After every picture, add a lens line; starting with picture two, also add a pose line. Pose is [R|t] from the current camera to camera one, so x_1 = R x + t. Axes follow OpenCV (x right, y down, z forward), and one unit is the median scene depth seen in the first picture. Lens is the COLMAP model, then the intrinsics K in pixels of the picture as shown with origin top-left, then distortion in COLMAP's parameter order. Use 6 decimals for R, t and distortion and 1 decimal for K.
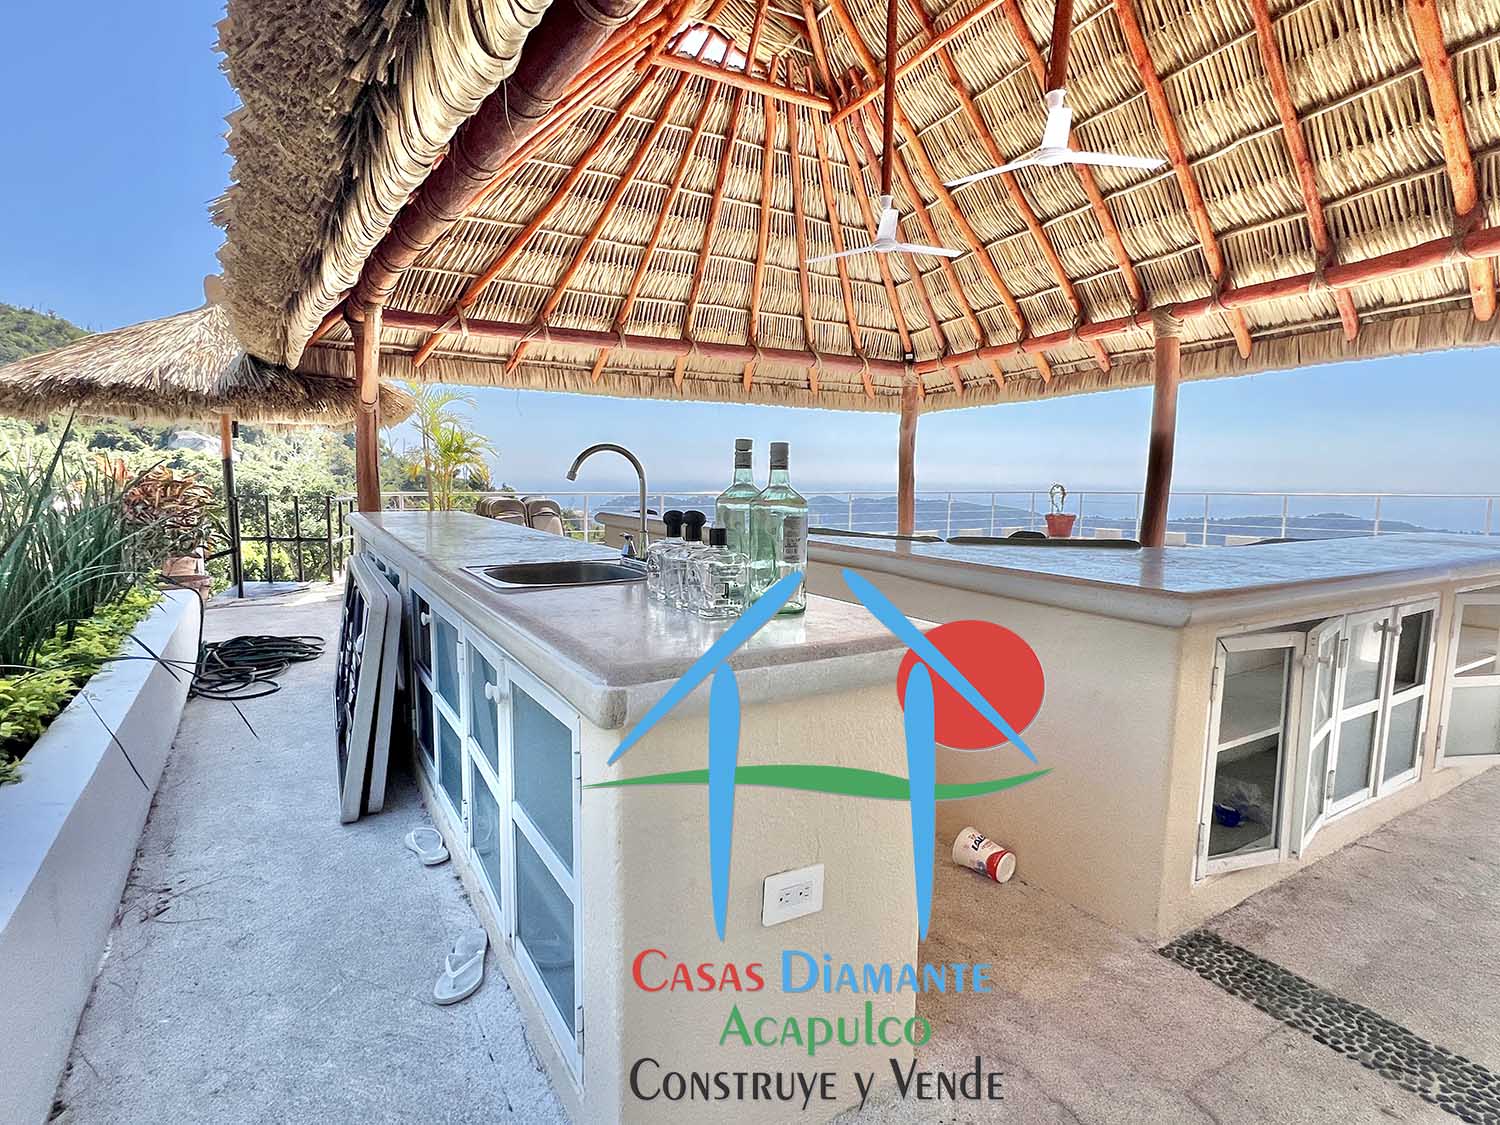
lens RADIAL K [[787.5, 0, 745.3], [0, 787.5, 563.1], [0, 0, 1]] dist [0.000070, 0.001559]
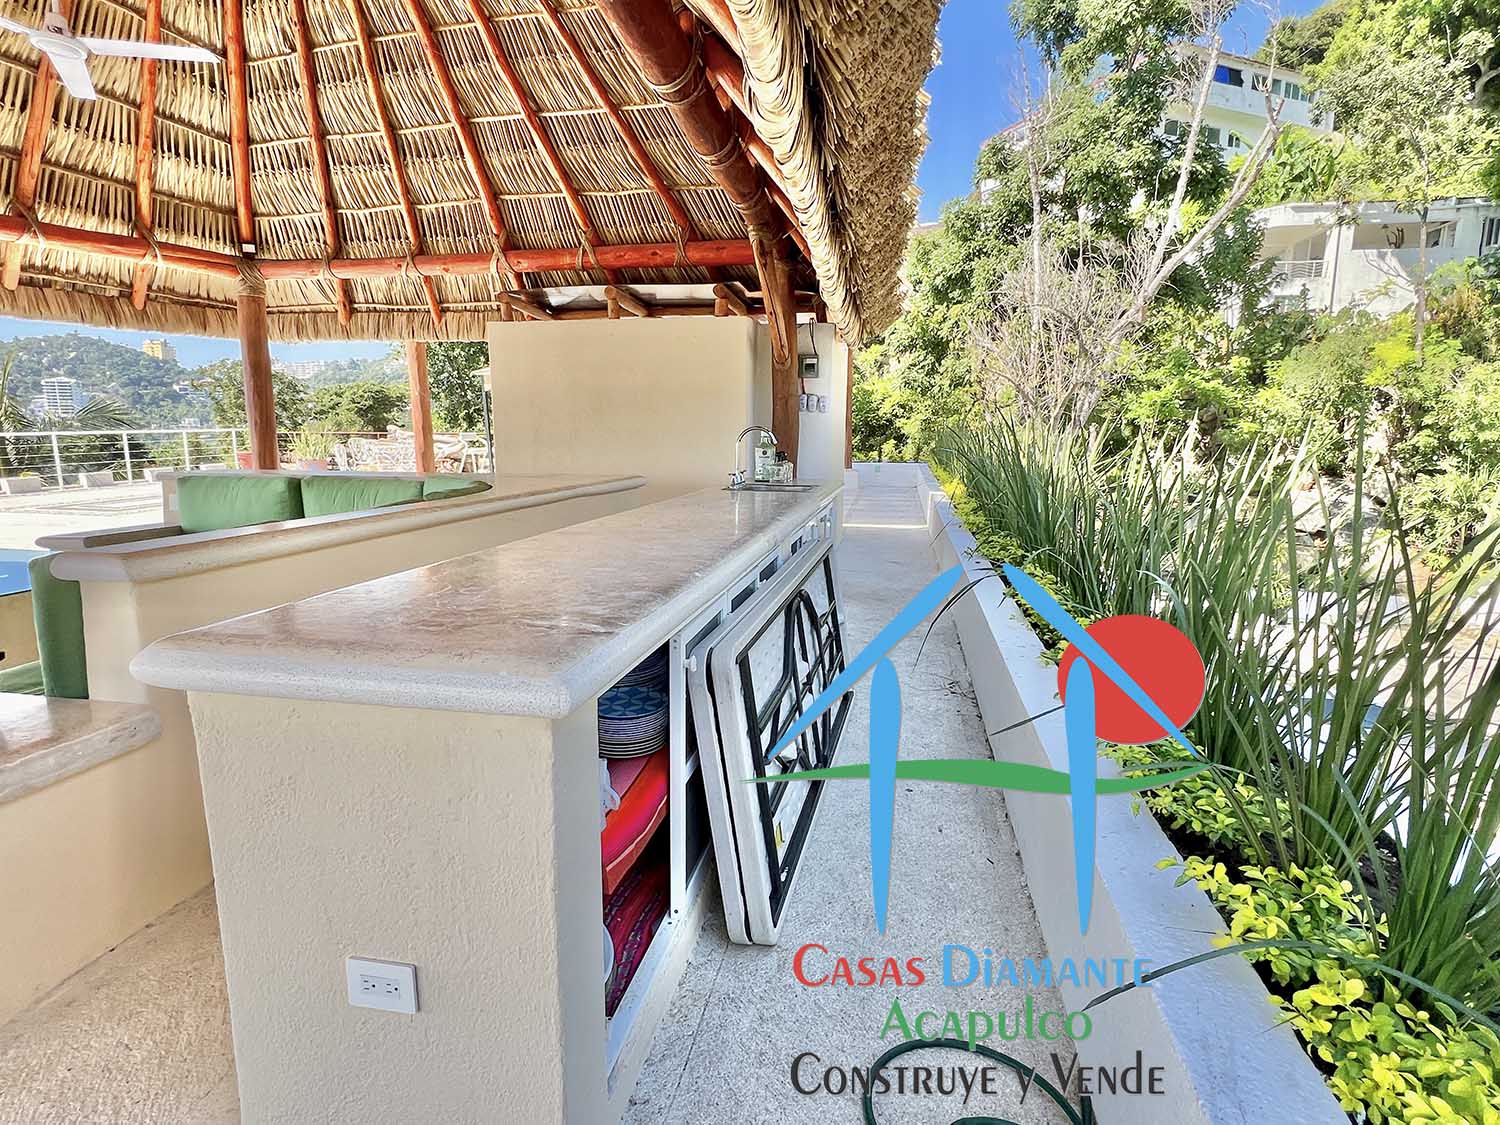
lens RADIAL K [[787.5, 0, 745.3], [0, 787.5, 563.1], [0, 0, 1]] dist [0.000070, 0.001559]
pose [[-0.736096, -0.124306, 0.665365, -0.416077], [0.066254, 0.965040, 0.253590, -0.085278], [-0.673627, 0.230750, -0.702126, 0.672977]]
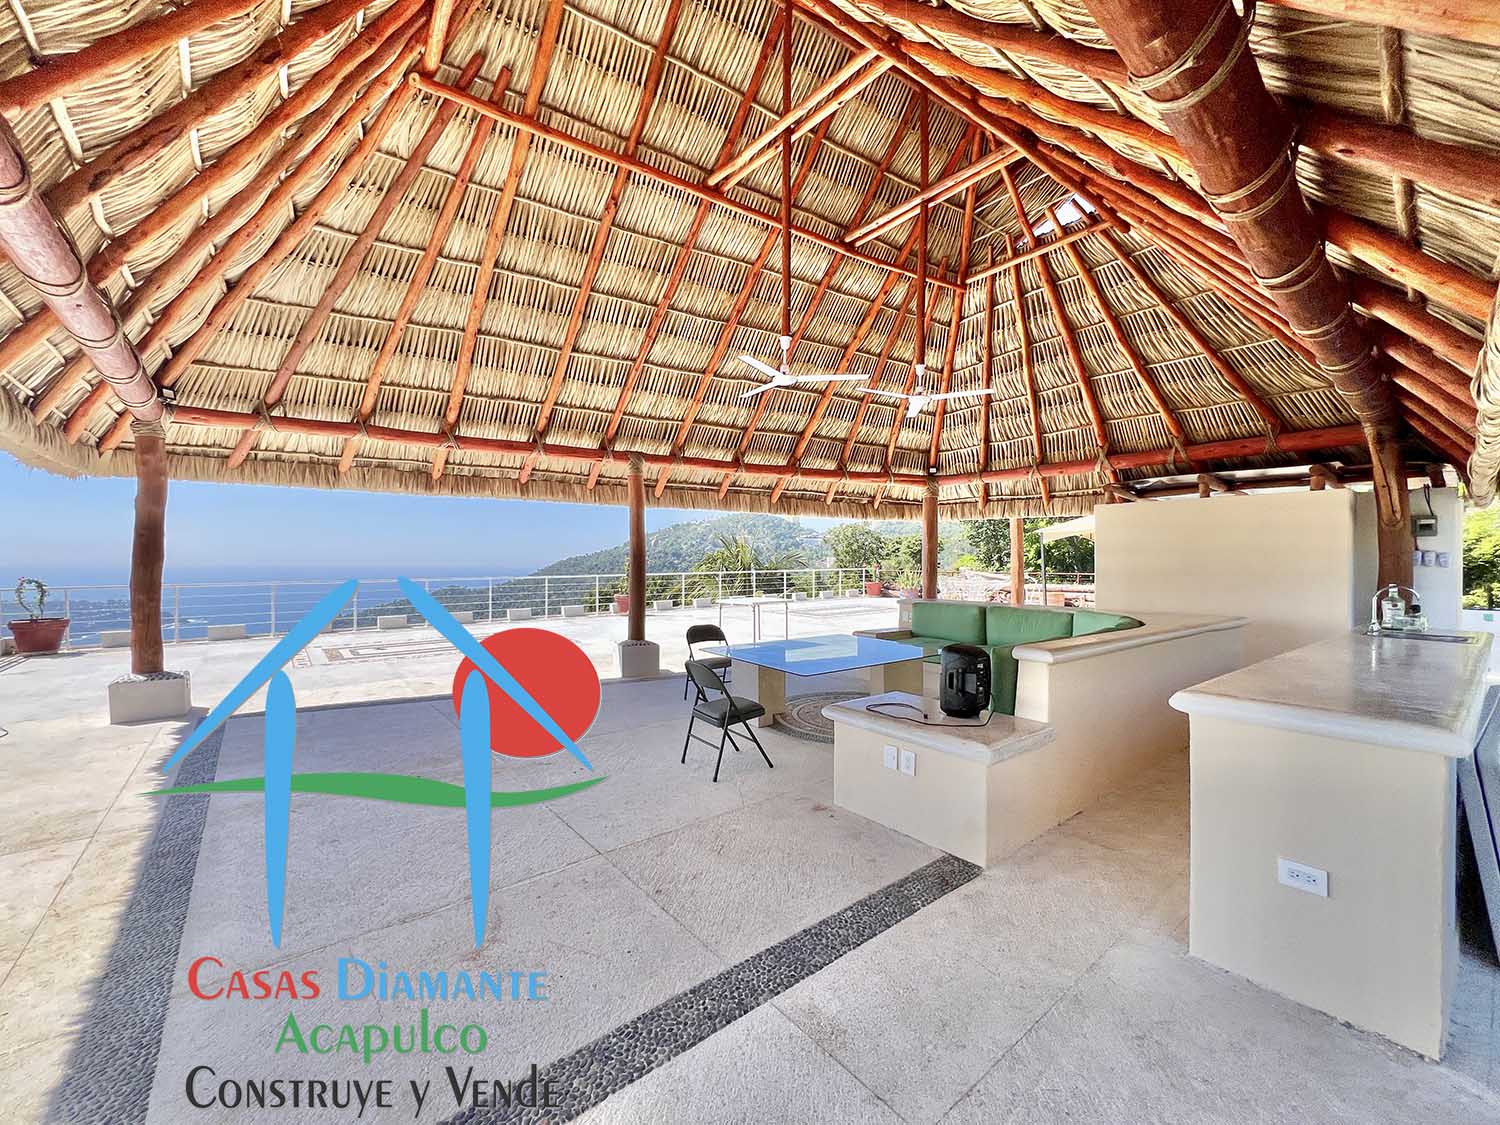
lens RADIAL K [[600.7, 0, 749.2], [0, 600.7, 559.1], [0, 0, 1]] dist [0.000567, 0.000802]
pose [[-0.130831, -0.003368, 0.991399, -0.481525], [0.102979, 0.994539, 0.016969, -0.125213], [-0.986042, 0.104314, -0.129769, 0.868663]]
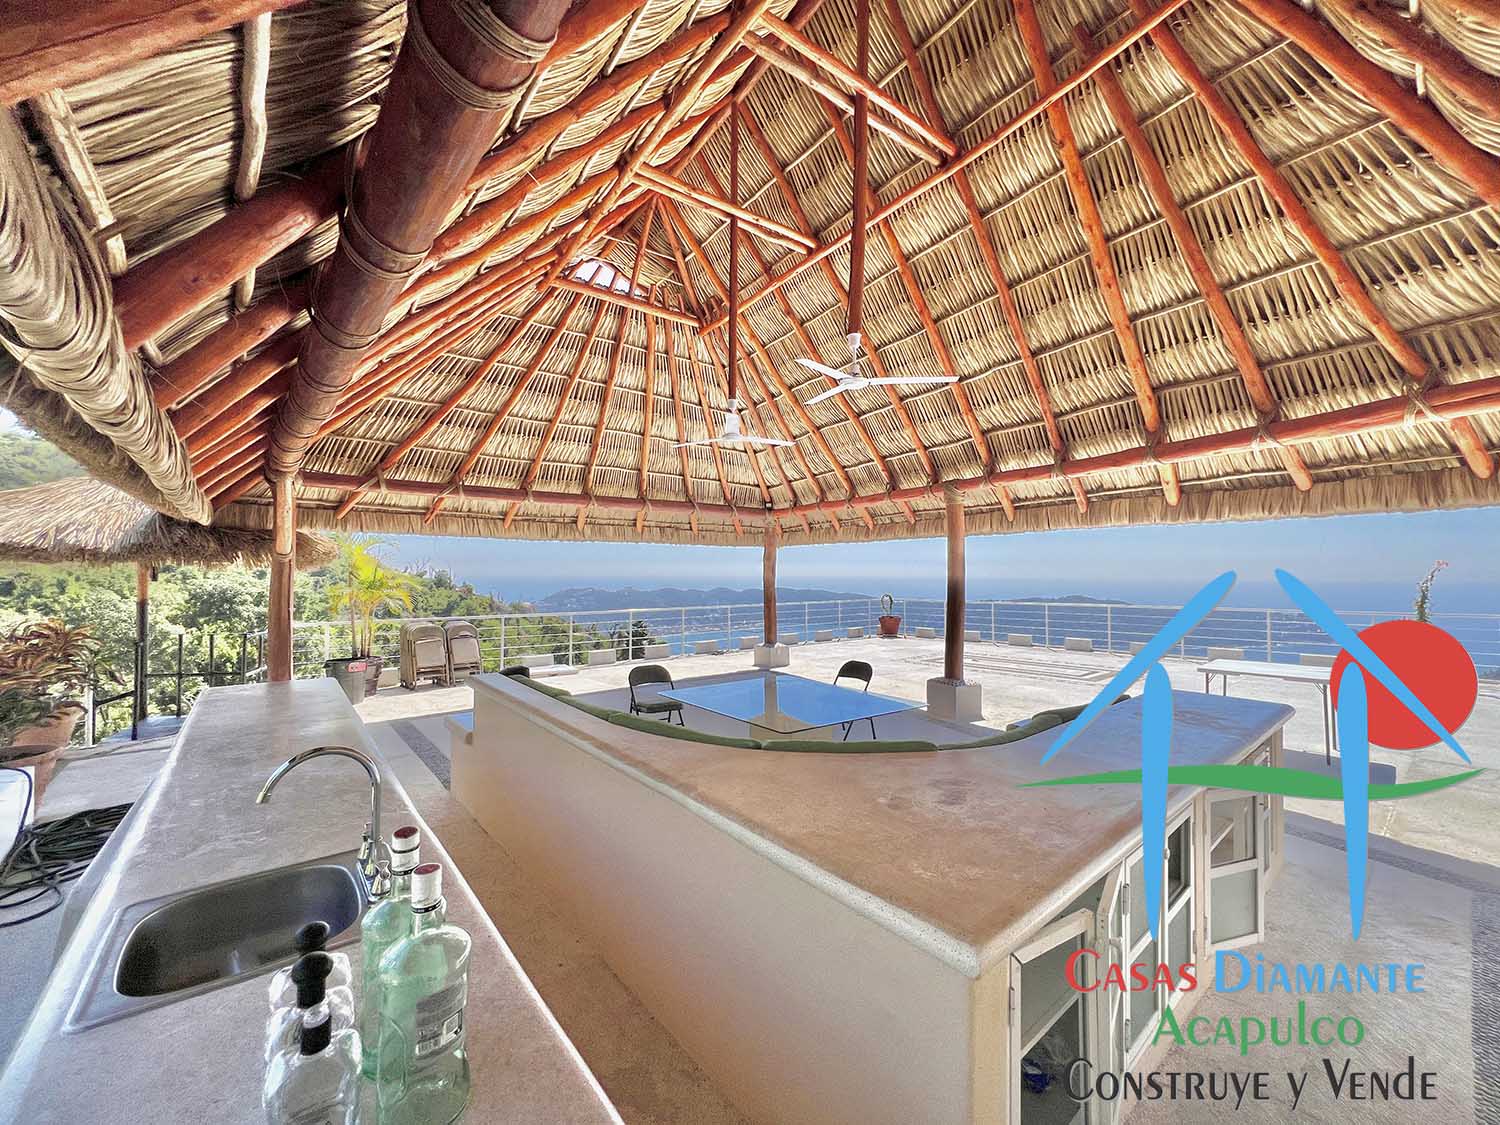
lens RADIAL K [[600.7, 0, 749.2], [0, 600.7, 559.1], [0, 0, 1]] dist [0.000567, 0.000802]
pose [[0.989602, -0.005454, 0.143727, 0.049362], [0.024301, 0.991255, -0.129700, -0.068043], [-0.141763, 0.131844, 0.981081, 0.073278]]
